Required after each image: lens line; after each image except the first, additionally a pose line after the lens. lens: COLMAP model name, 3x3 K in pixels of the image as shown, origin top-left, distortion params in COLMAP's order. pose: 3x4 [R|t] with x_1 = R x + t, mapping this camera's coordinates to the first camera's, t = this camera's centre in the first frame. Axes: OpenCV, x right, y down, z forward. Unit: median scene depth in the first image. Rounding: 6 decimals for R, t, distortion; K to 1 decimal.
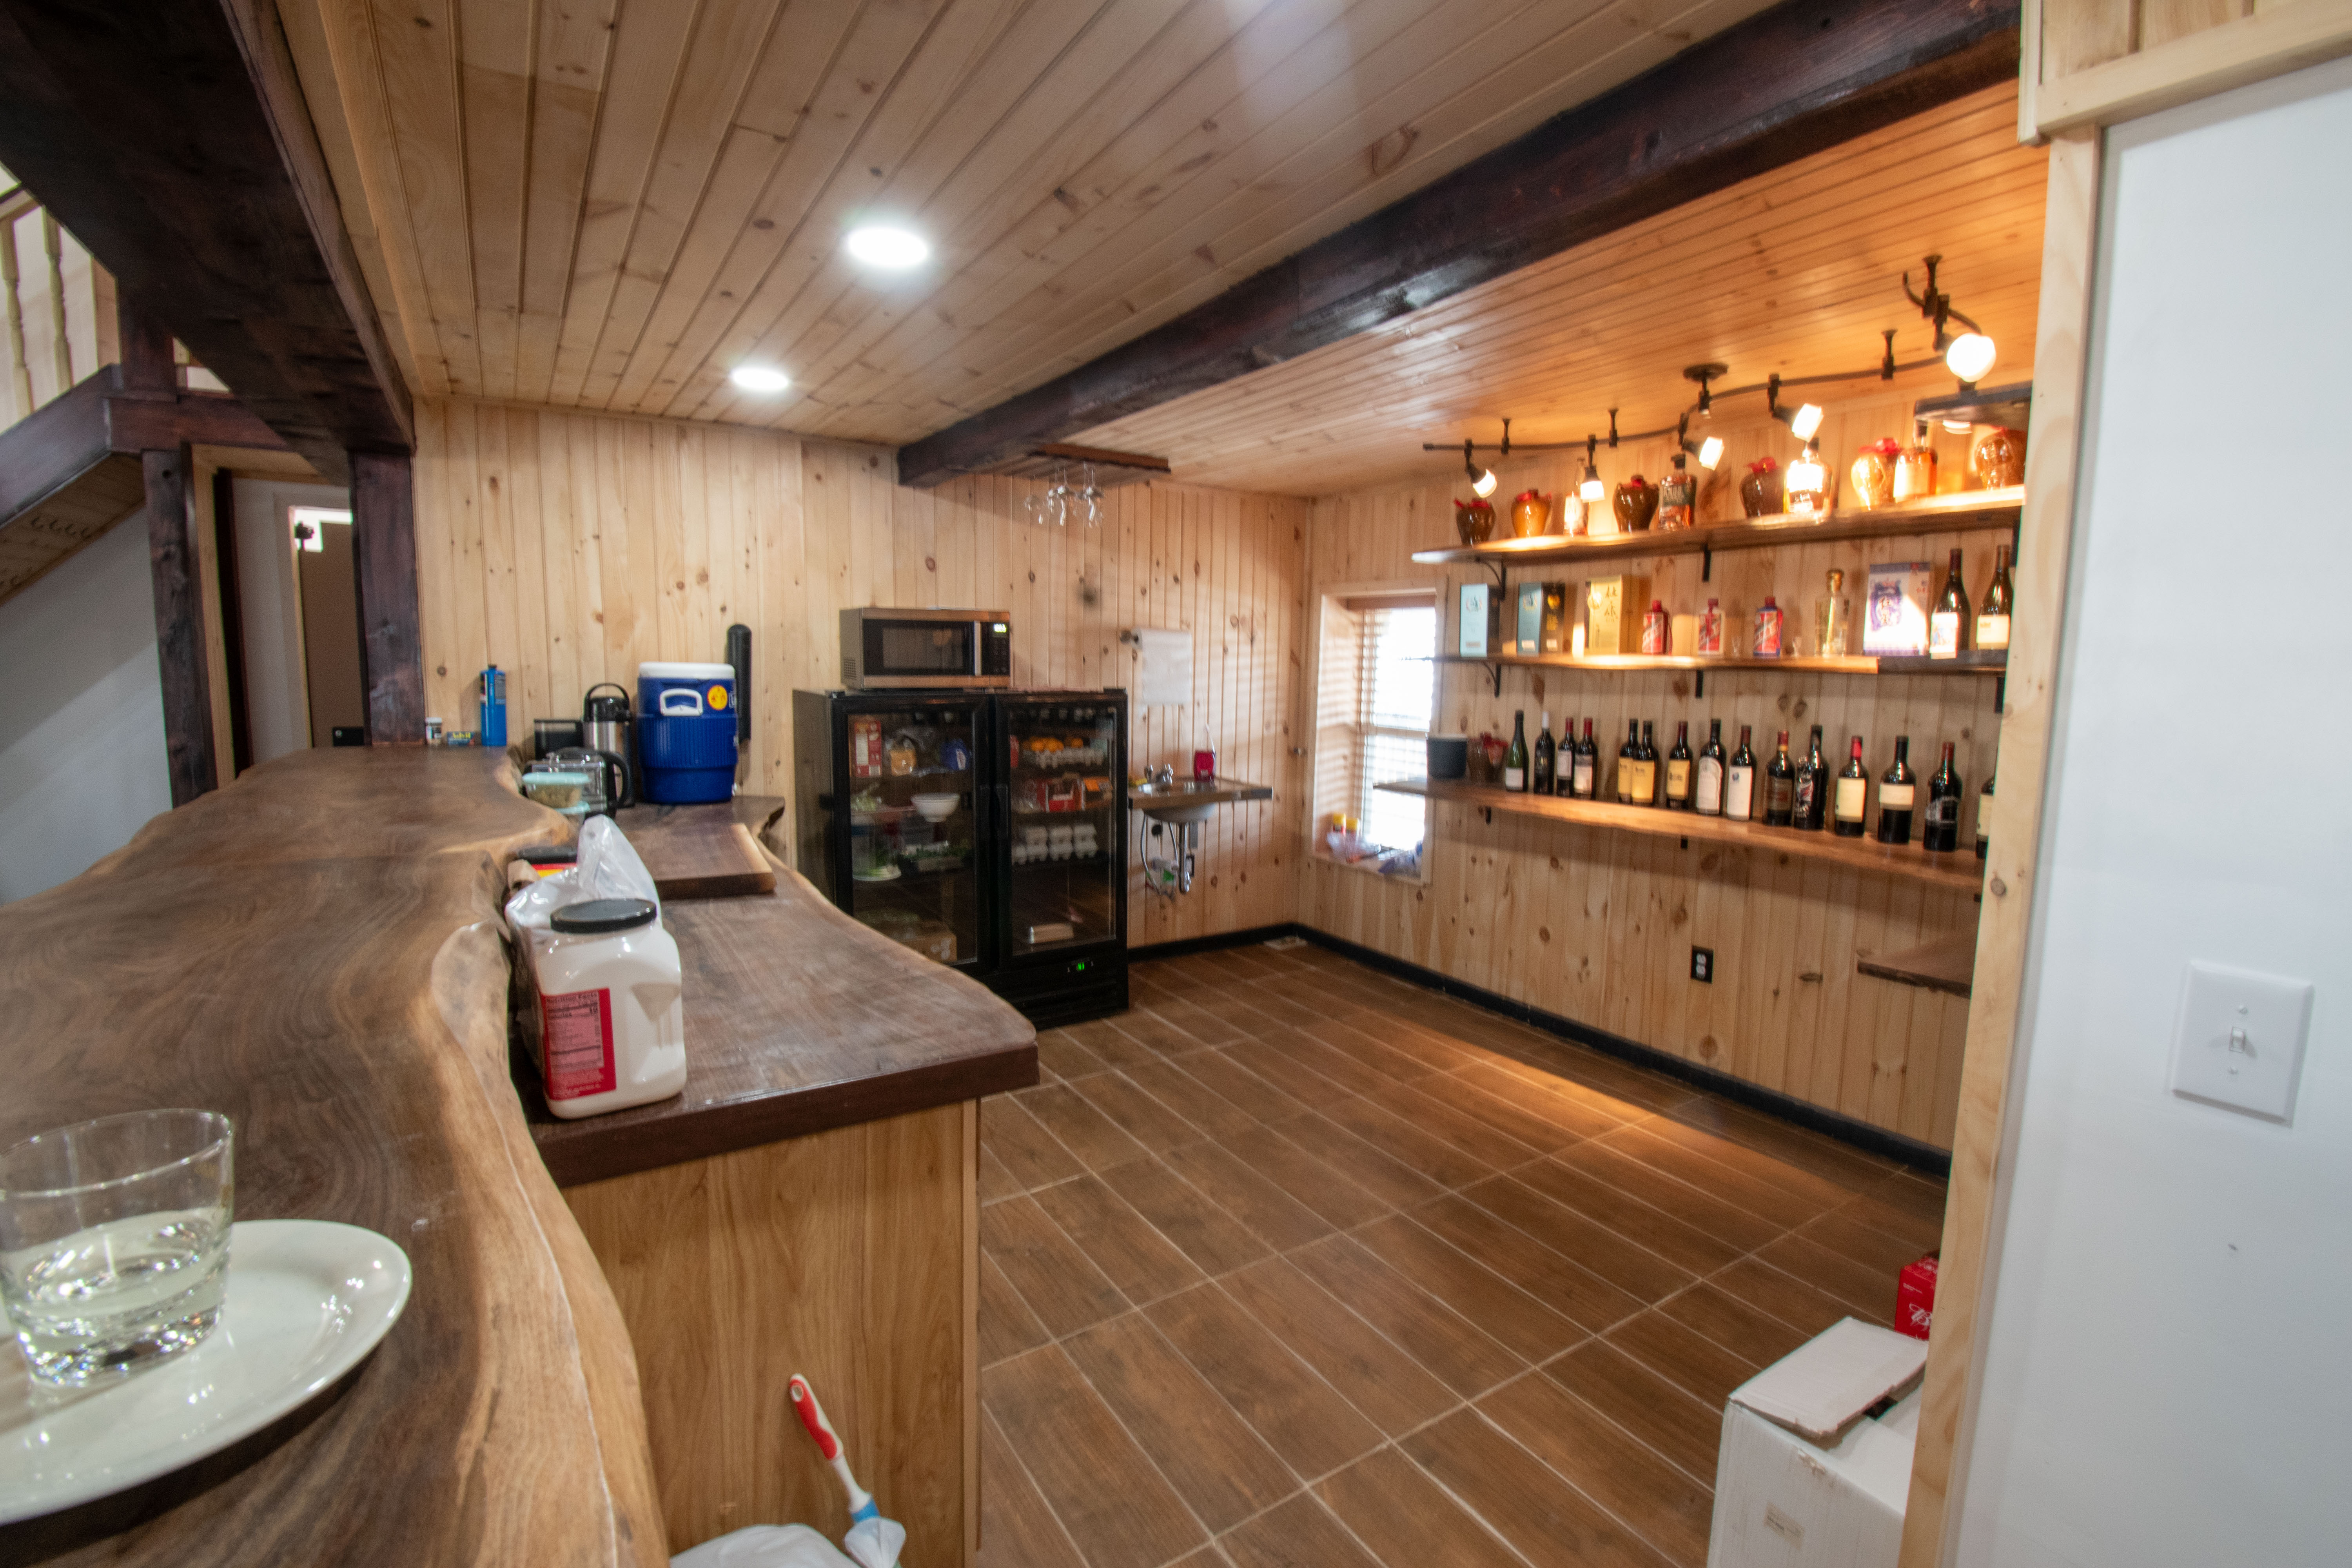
lens RADIAL K [[1035.5, 0, 1174.9], [0, 1035.5, 782.6], [0, 0, 1]] dist [0.015036, -0.024347]
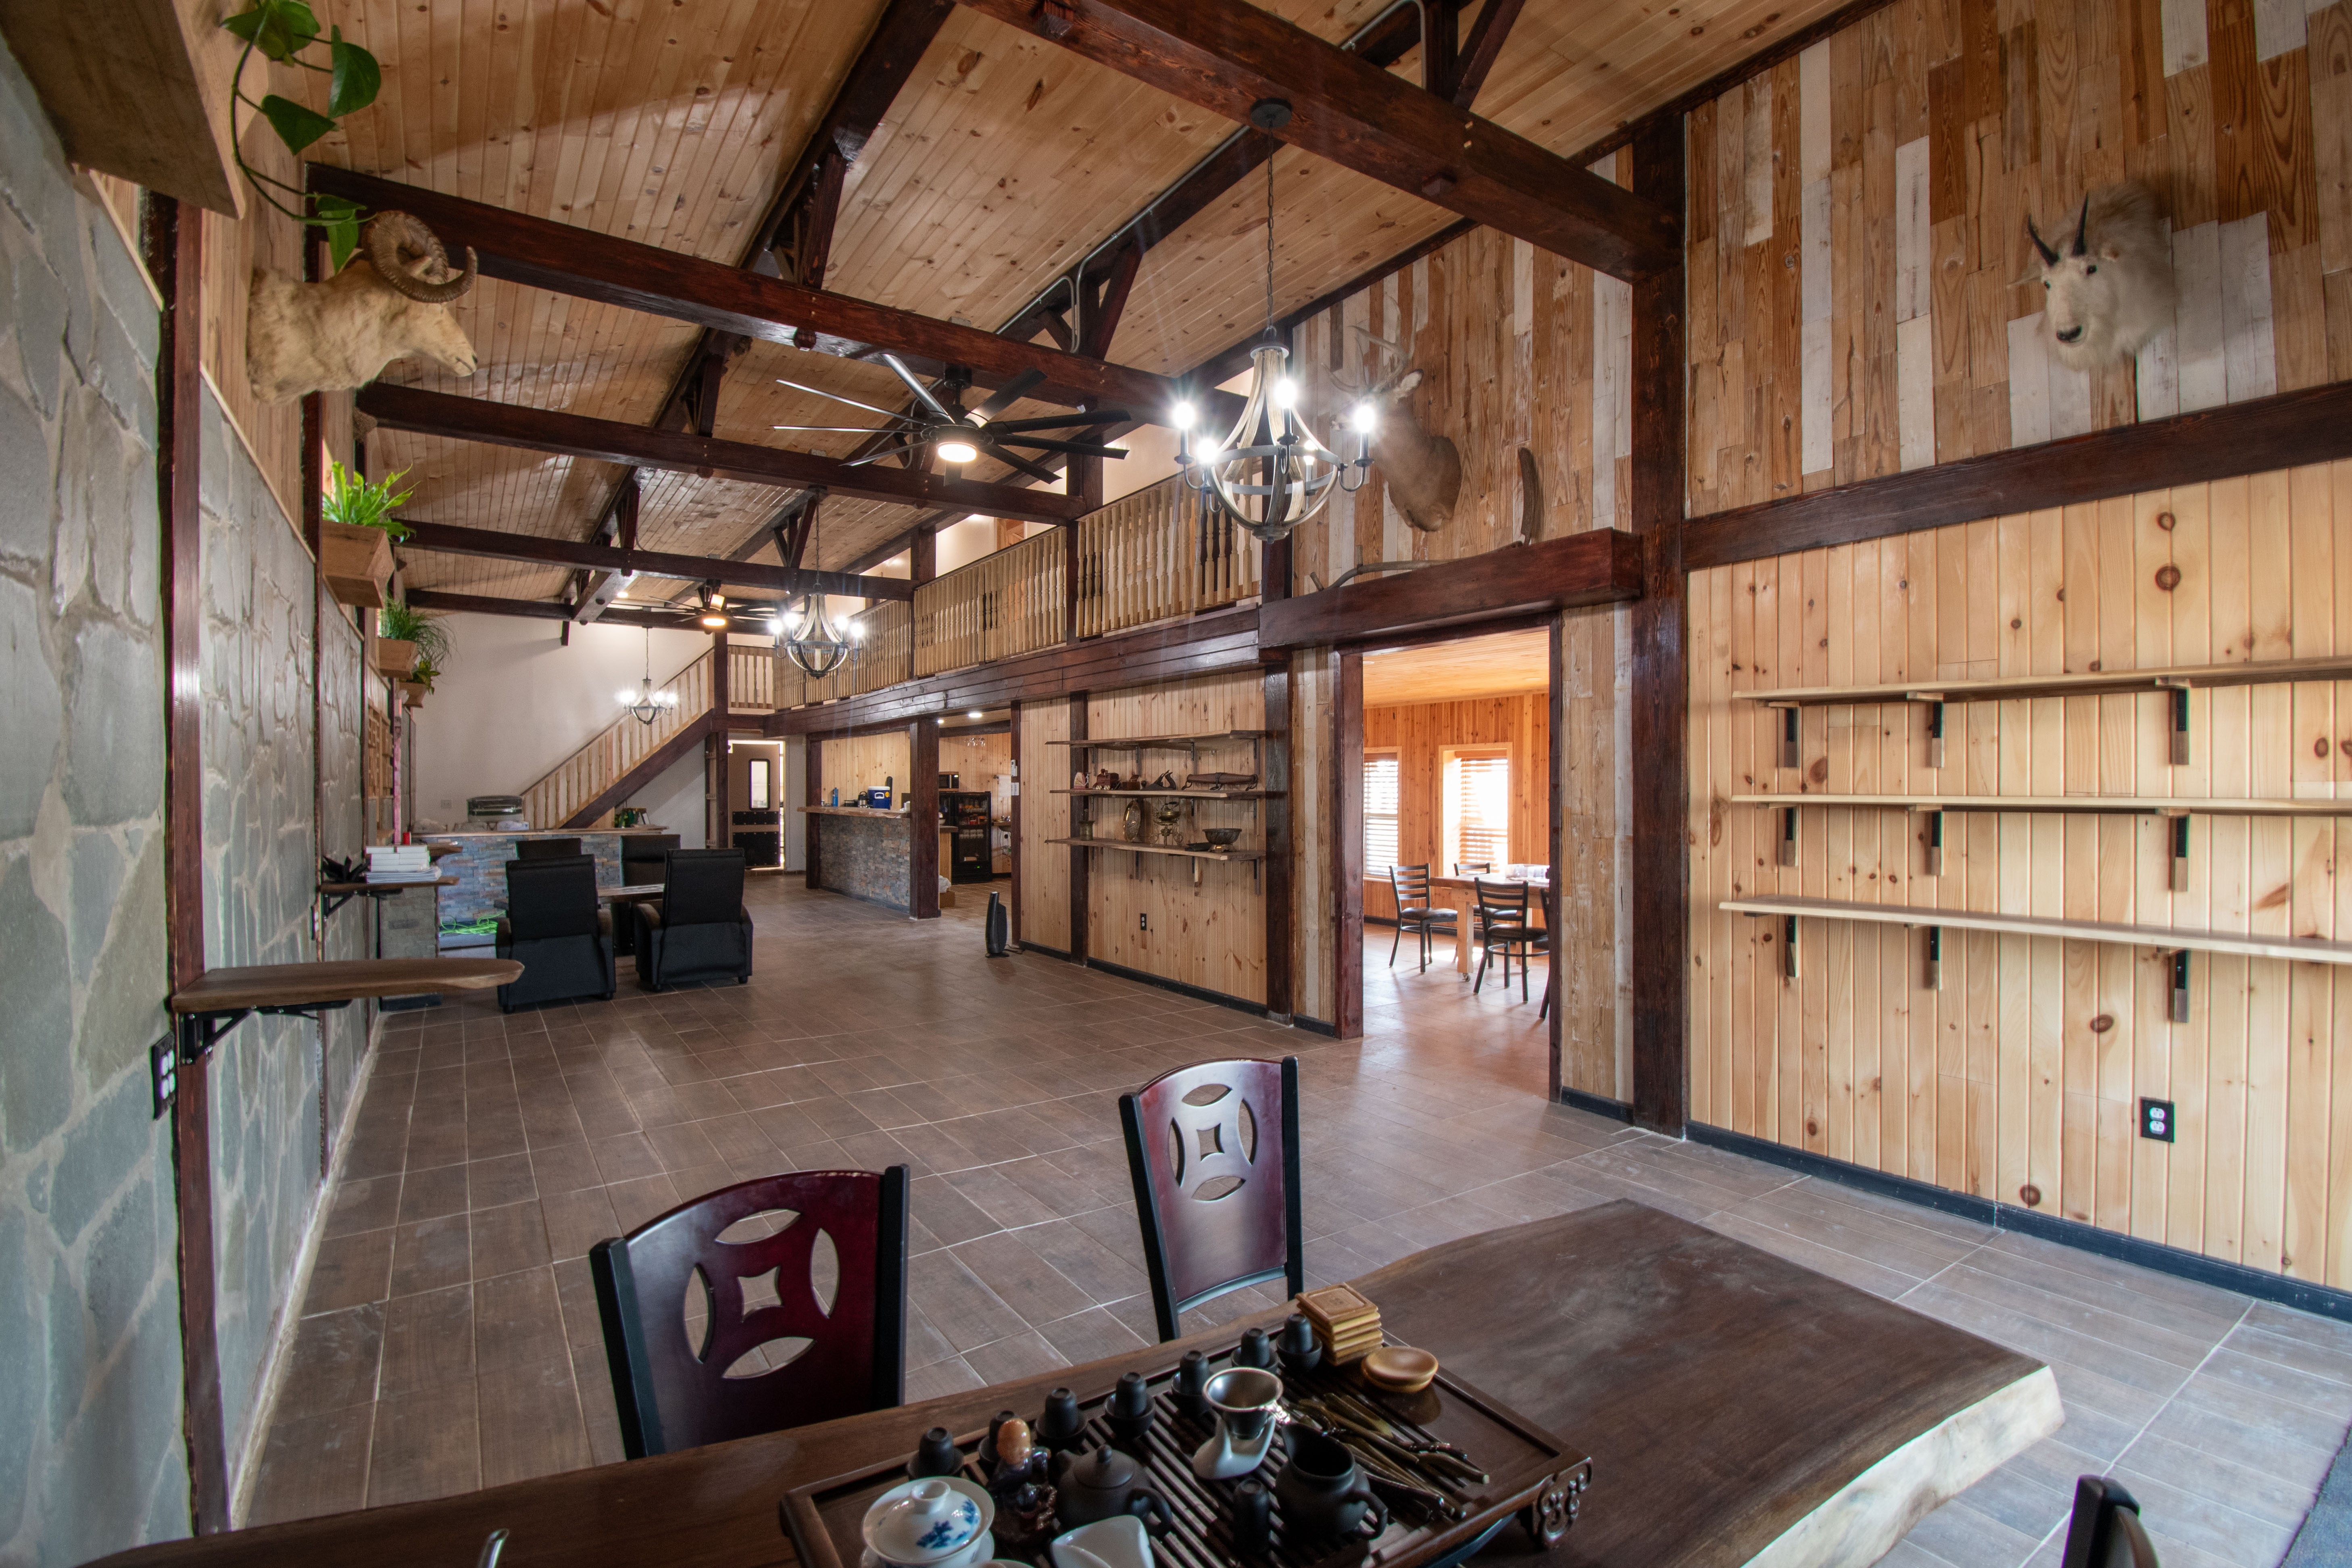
lens RADIAL K [[1061.5, 0, 1185.0], [0, 1061.5, 788.6], [0, 0, 1]] dist [0.006760, -0.015855]
pose [[0.999540, -0.014917, 0.026388, 0.676791], [0.017886, 0.993075, -0.116114, 0.440830], [-0.024473, 0.116533, 0.992885, -3.498941]]
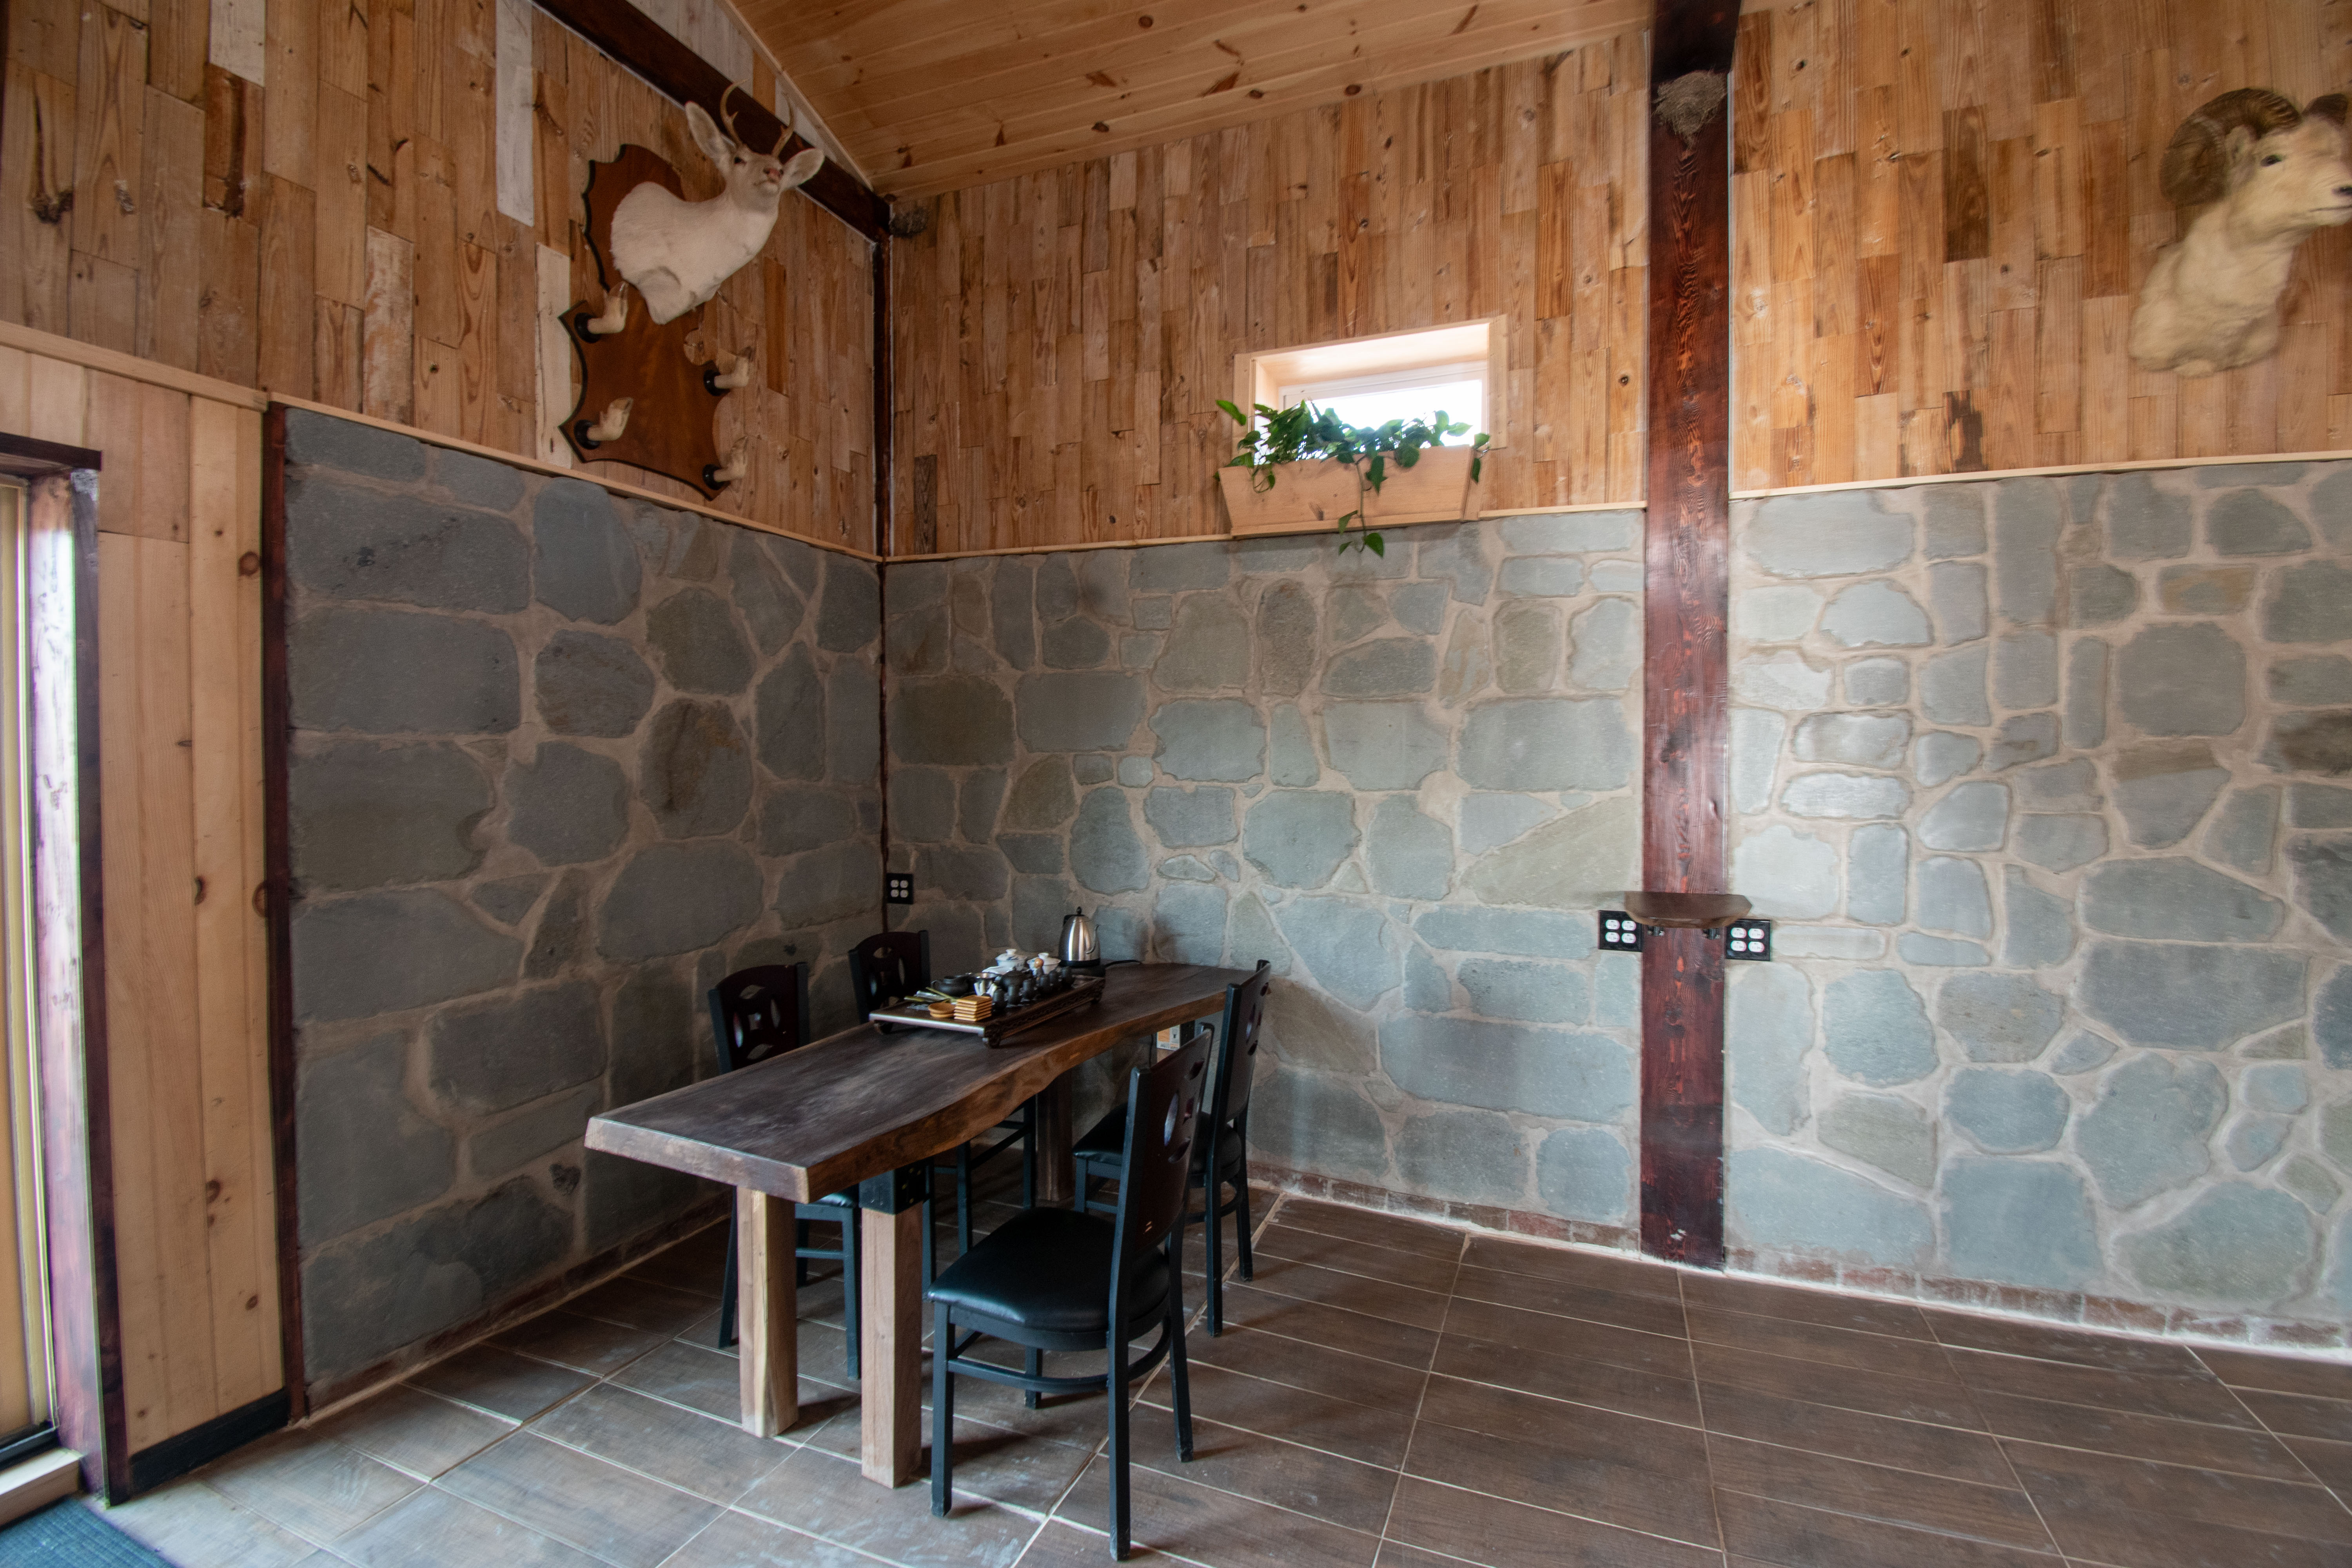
lens RADIAL K [[1061.5, 0, 1185.0], [0, 1061.5, 788.6], [0, 0, 1]] dist [0.006760, -0.015855]
pose [[-0.814502, -0.006915, -0.580120, 1.072801], [-0.082945, 0.991045, 0.104643, 0.311974], [0.574201, 0.133350, -0.807781, -2.409524]]
